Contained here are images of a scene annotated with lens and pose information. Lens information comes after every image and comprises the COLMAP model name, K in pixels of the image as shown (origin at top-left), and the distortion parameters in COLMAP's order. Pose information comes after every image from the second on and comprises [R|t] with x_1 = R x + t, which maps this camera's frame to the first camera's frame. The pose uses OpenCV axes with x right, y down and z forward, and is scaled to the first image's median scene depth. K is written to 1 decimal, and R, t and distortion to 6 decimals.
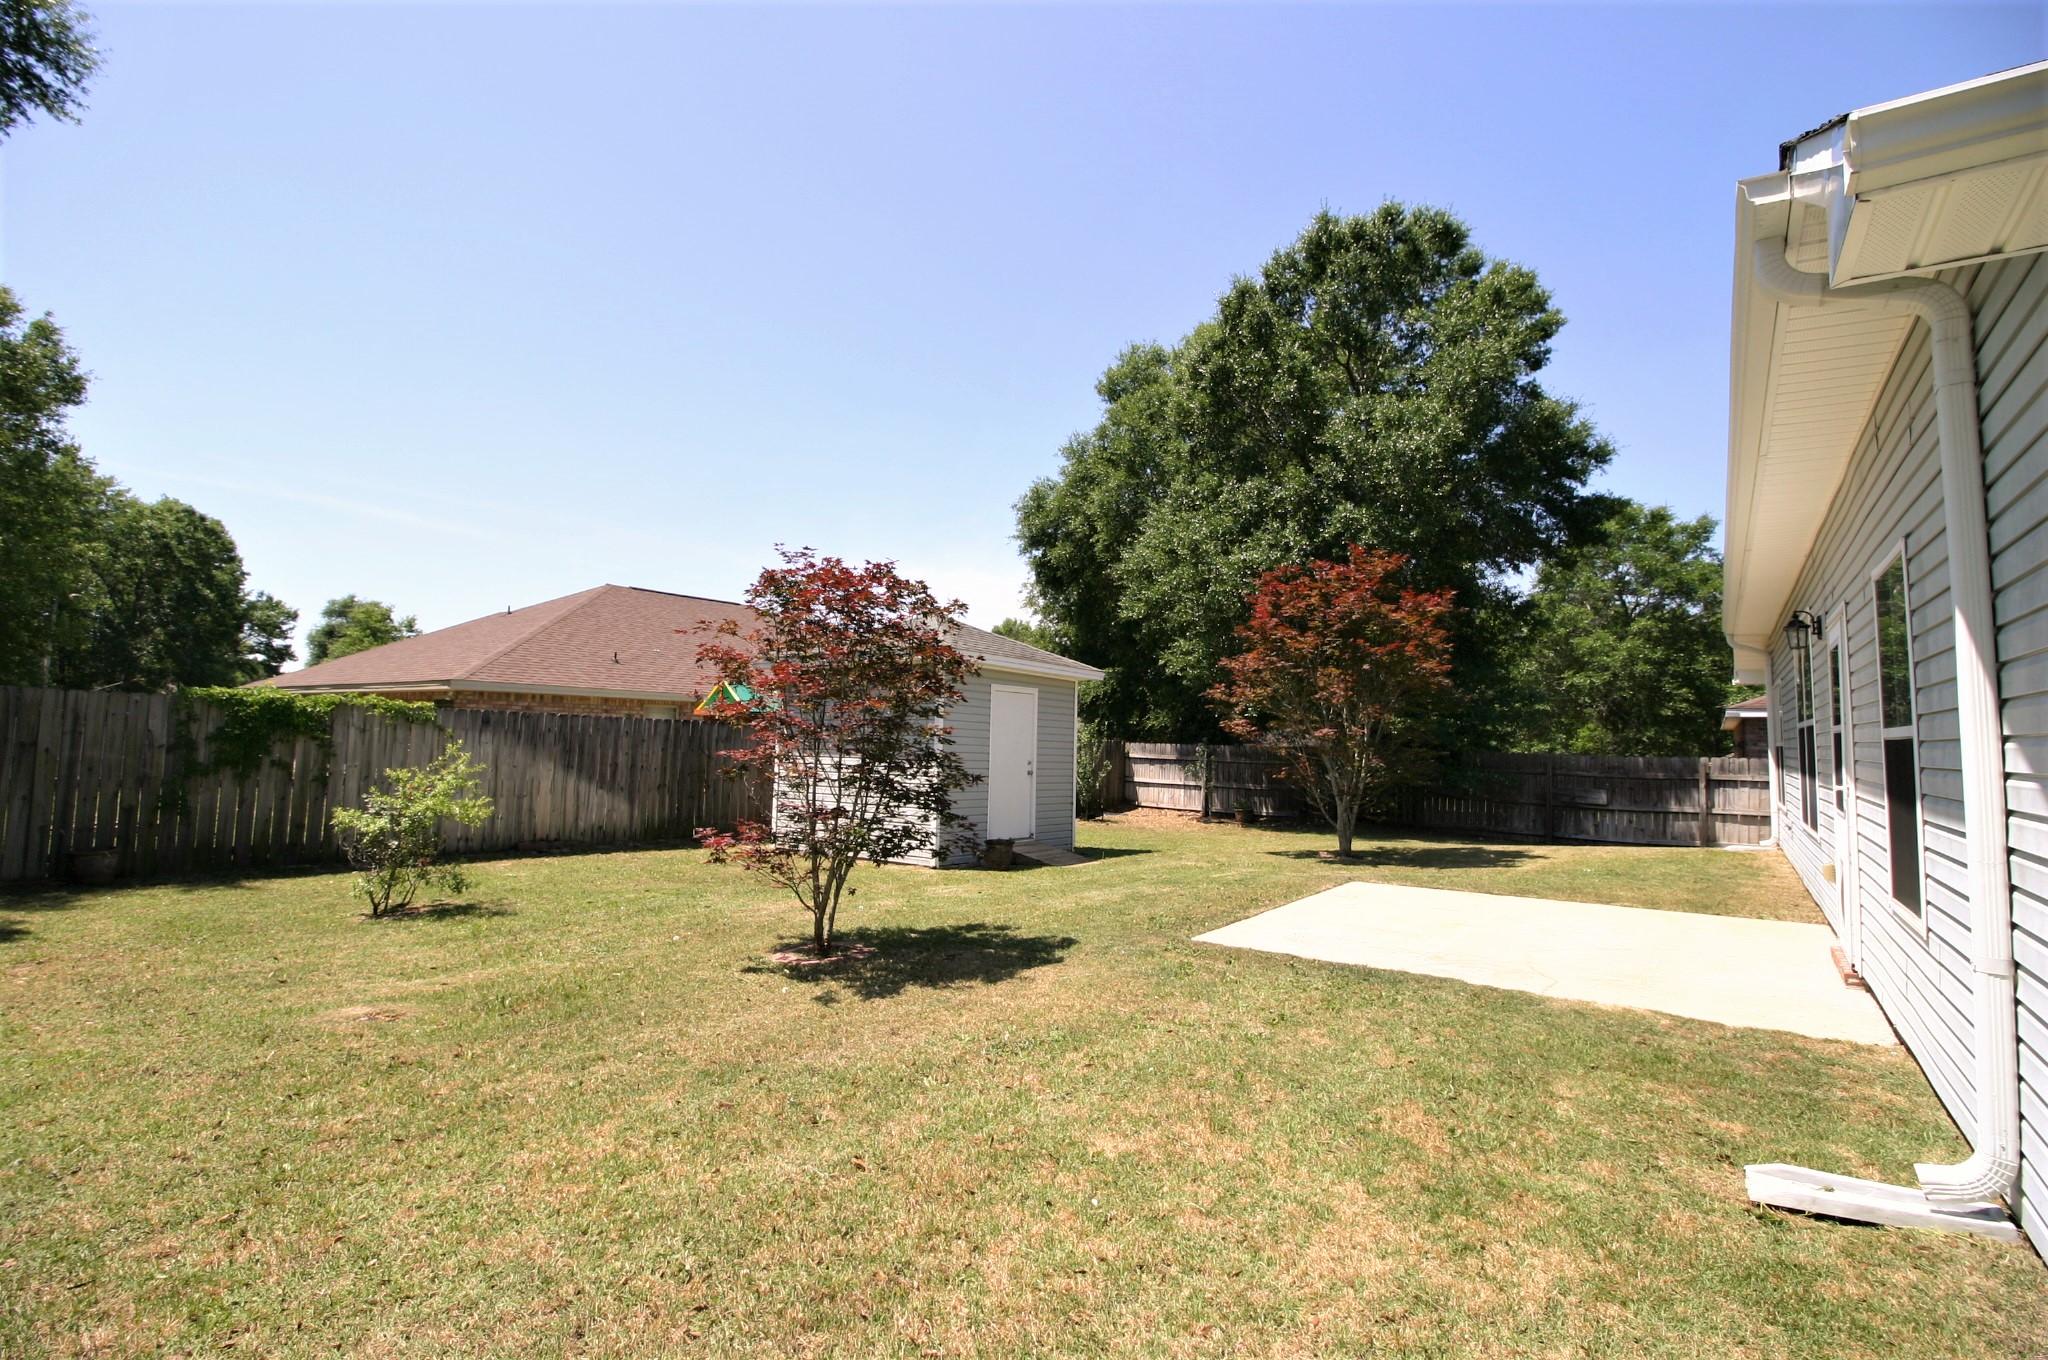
lens RADIAL K [[991.7, 0, 1023.2], [0, 991.7, 651.1], [0, 0, 1]] dist [-0.000941, -0.014658]
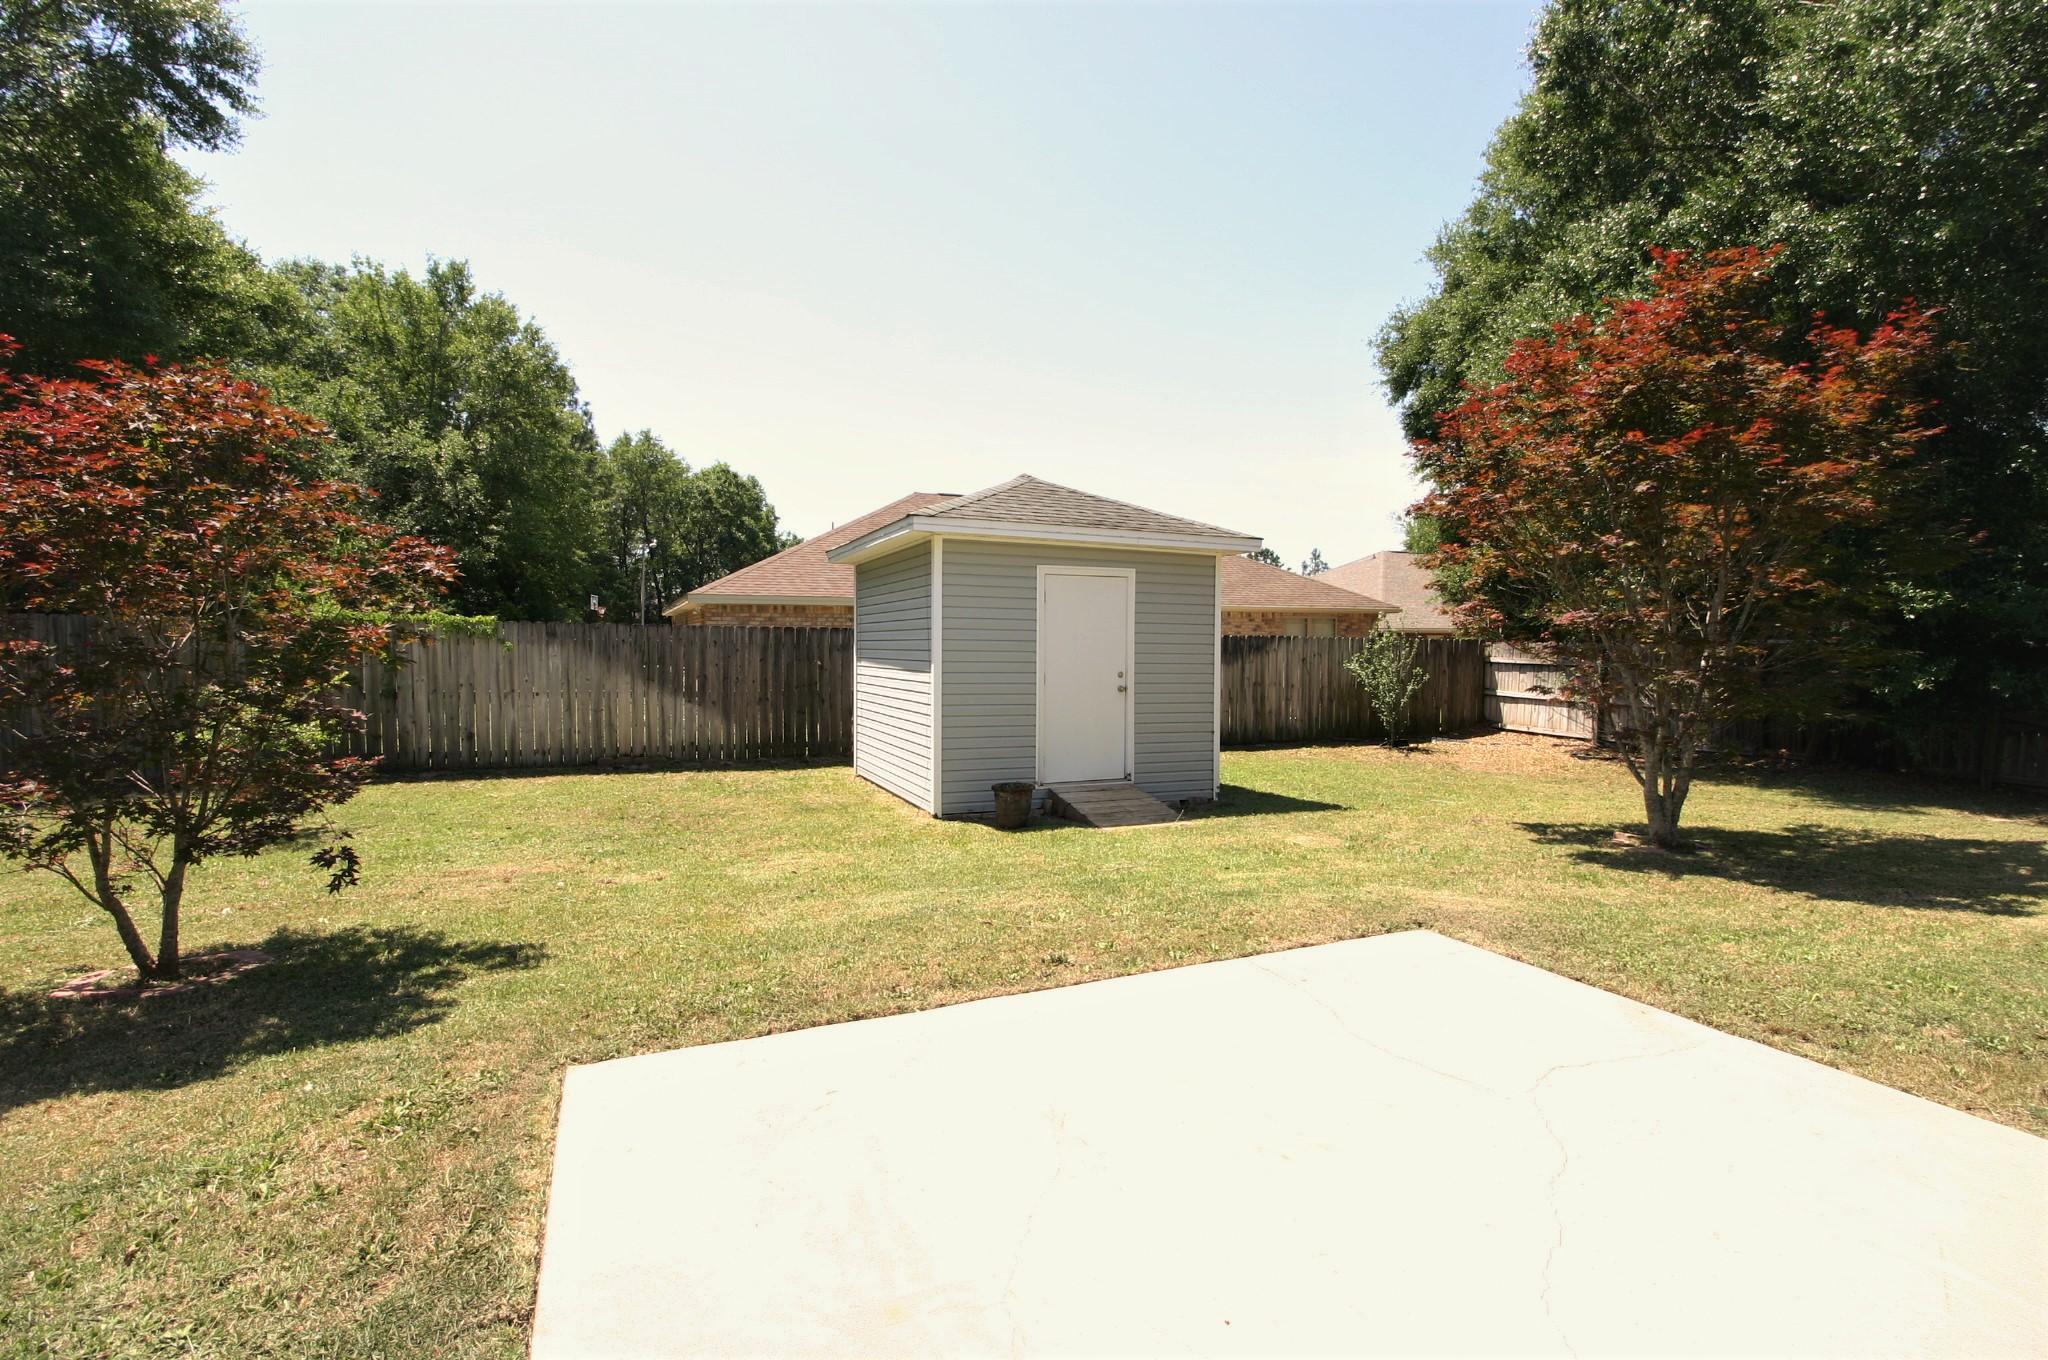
lens RADIAL K [[957.3, 0, 1037.1], [0, 957.3, 670.7], [0, 0, 1]] dist [0.002367, -0.014336]
pose [[0.852686, -0.002271, -0.522418, 0.248380], [0.062800, 0.993185, 0.098183, 0.031167], [0.518635, -0.116528, 0.847018, 0.308987]]
